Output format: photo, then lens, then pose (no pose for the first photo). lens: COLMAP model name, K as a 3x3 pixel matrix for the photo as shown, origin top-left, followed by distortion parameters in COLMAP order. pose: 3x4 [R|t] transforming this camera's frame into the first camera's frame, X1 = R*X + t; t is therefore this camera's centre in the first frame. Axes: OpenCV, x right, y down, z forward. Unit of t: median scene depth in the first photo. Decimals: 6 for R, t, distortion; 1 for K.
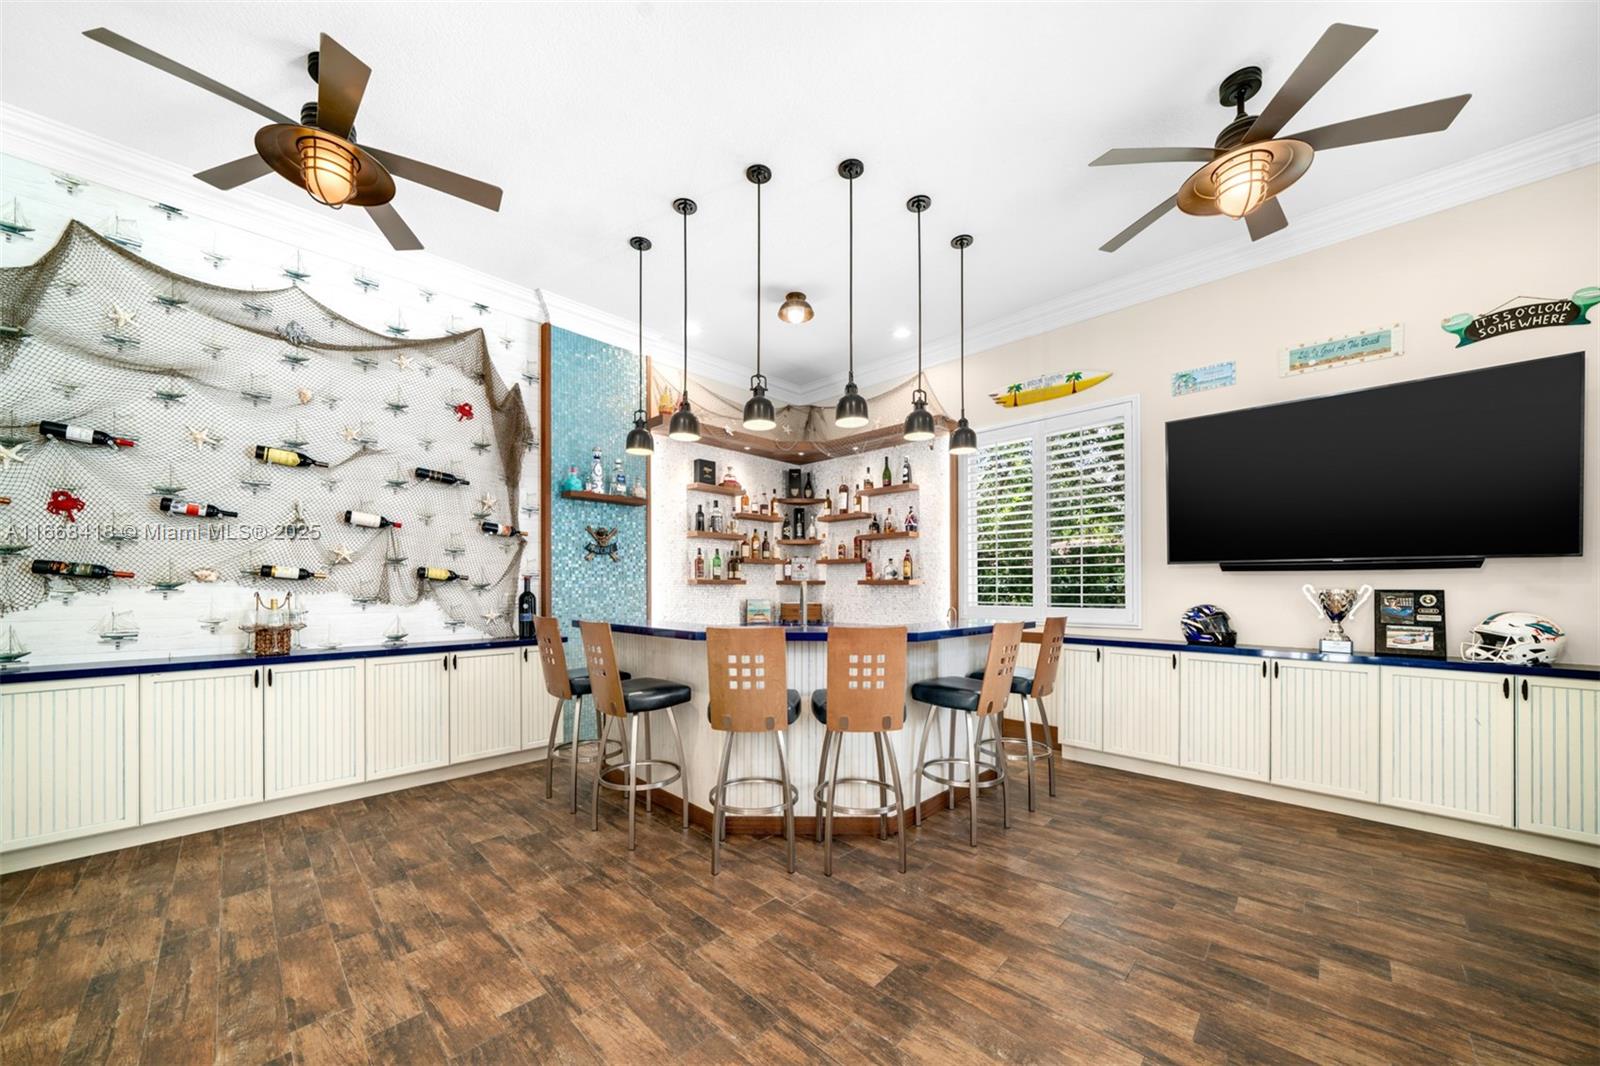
lens RADIAL K [[582.0, 0, 805.9], [0, 582.0, 584.7], [0, 0, 1]] dist [-0.002196, 0.000324]
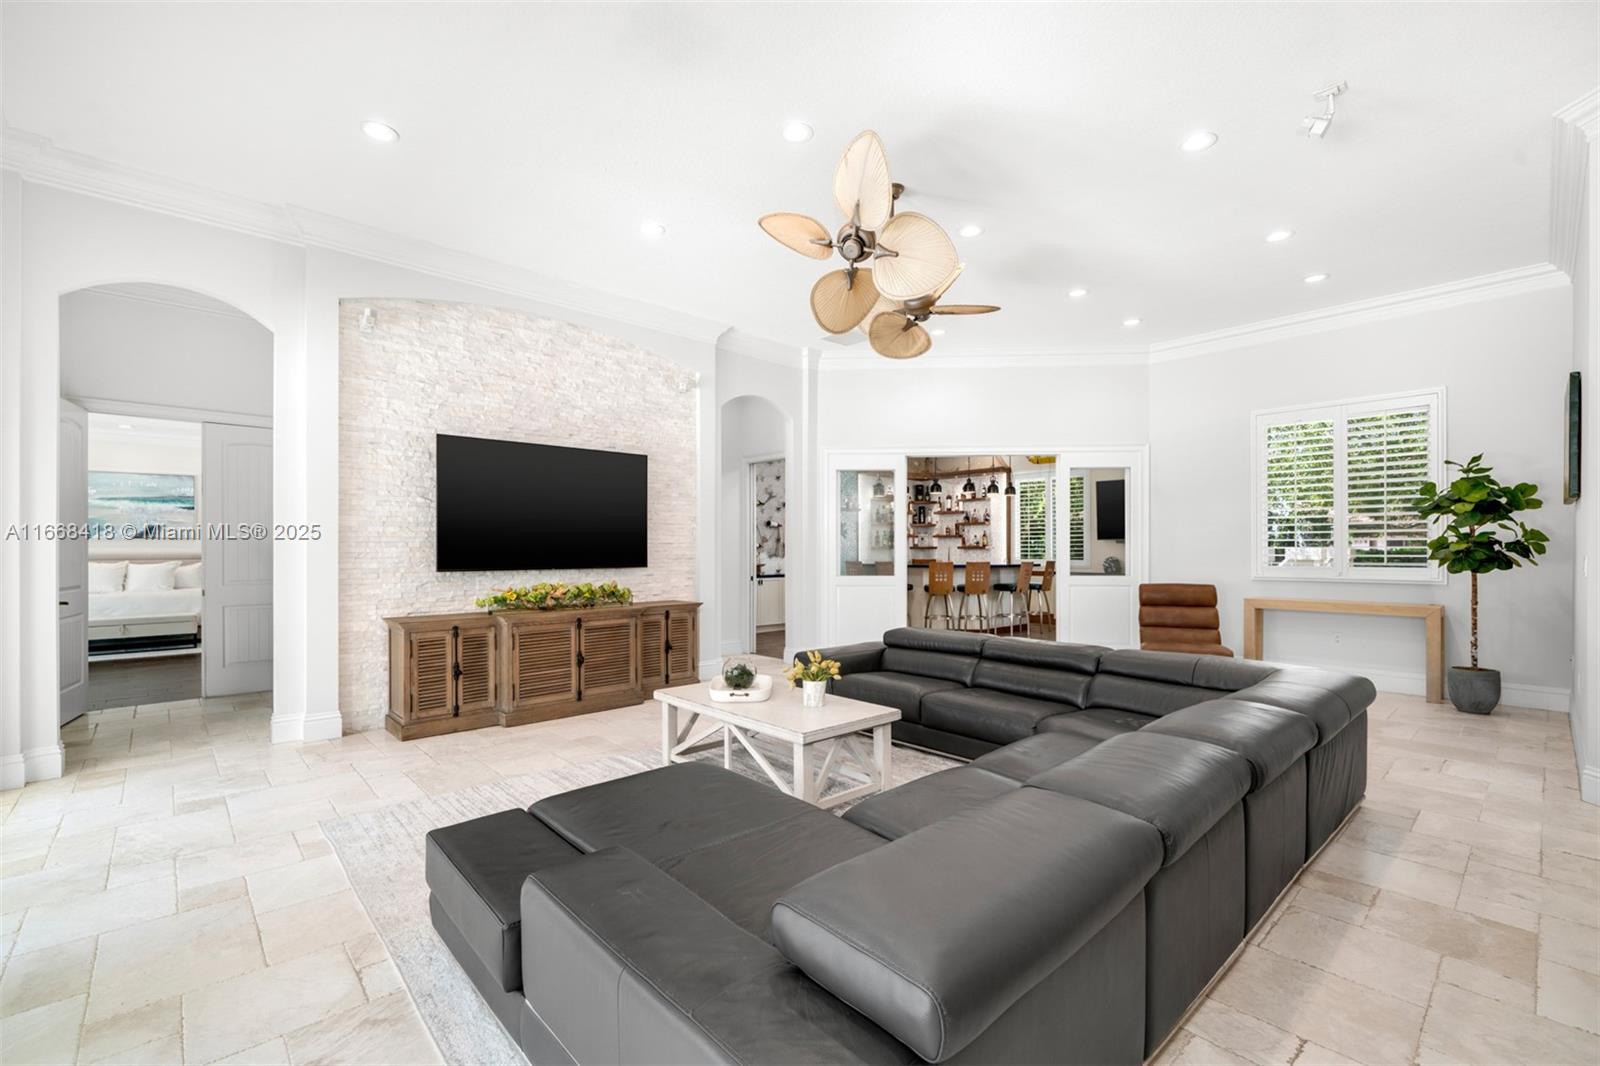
lens RADIAL K [[697.1, 0, 794.5], [0, 697.1, 546.8], [0, 0, 1]] dist [0.000723, 0.000245]
pose [[0.997917, -0.003134, -0.064432, -0.292337], [0.002952, 0.999991, -0.002924, -0.001568], [0.064441, 0.002728, 0.997918, -1.289421]]
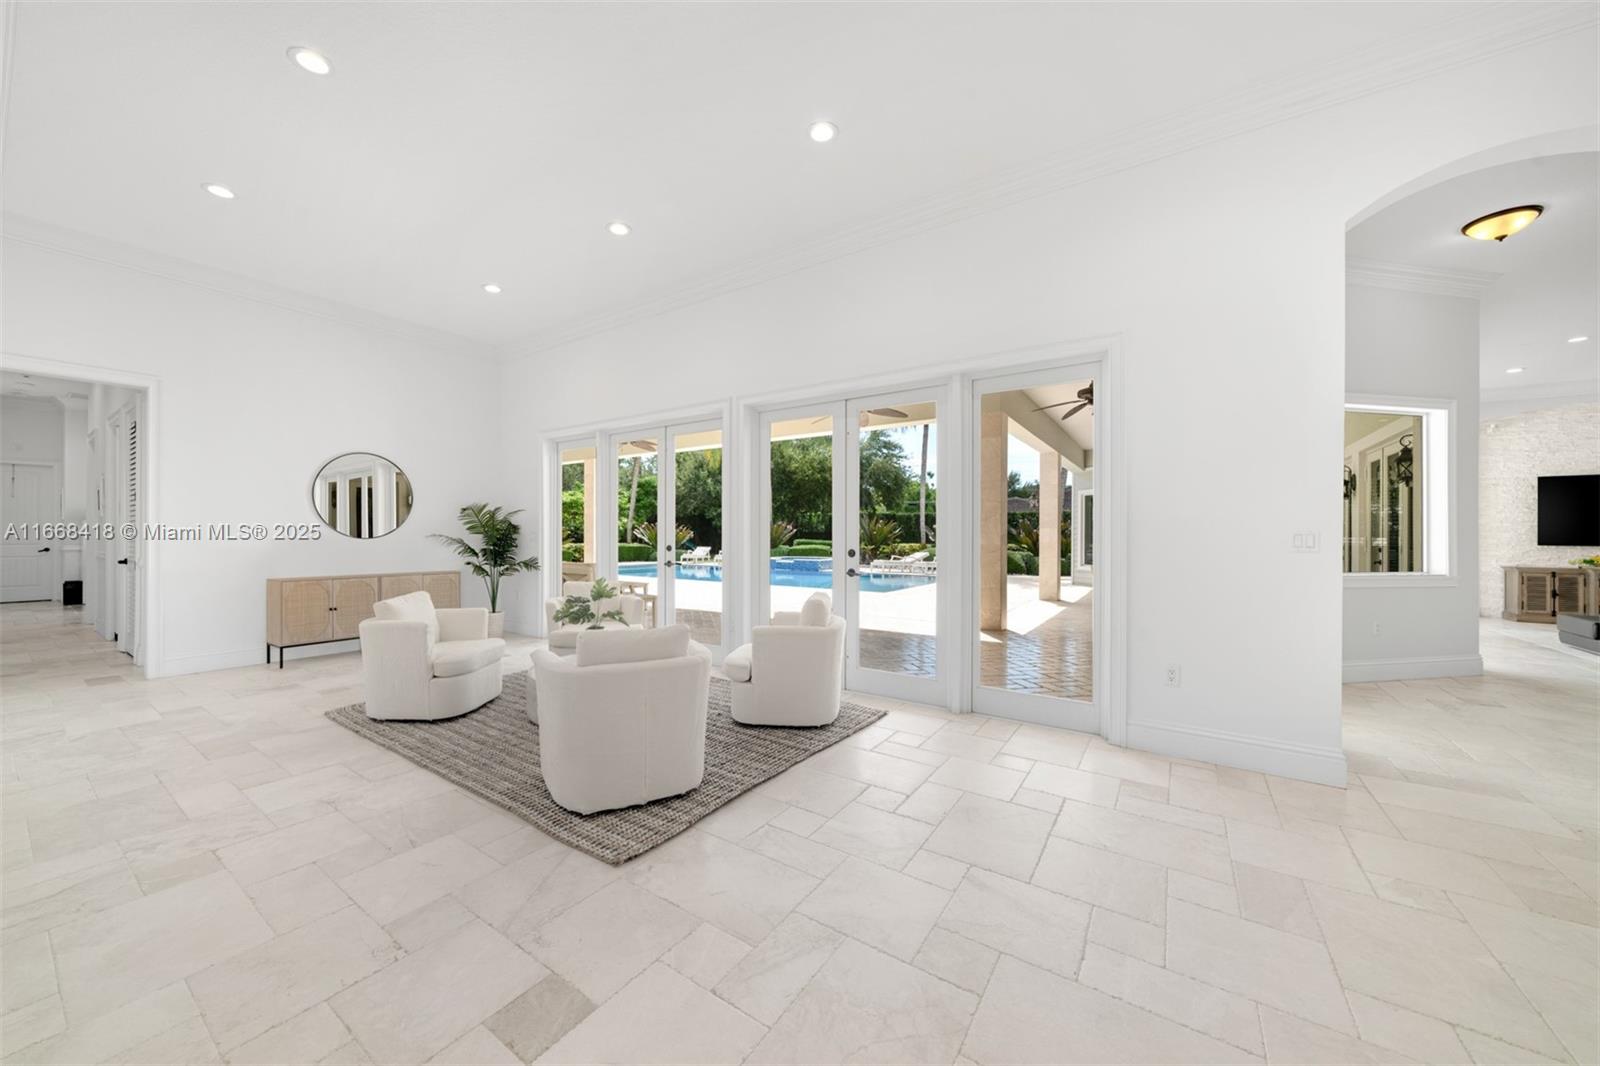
lens RADIAL K [[582.0, 0, 760.5], [0, 582.0, 532.7], [0, 0, 1]] dist [-0.002196, 0.000324]
pose [[0.153464, -0.000235, -0.988154, 0.367696], [-0.003579, 0.999993, -0.000793, 0.002074], [0.988148, 0.003658, 0.153462, -2.646548]]
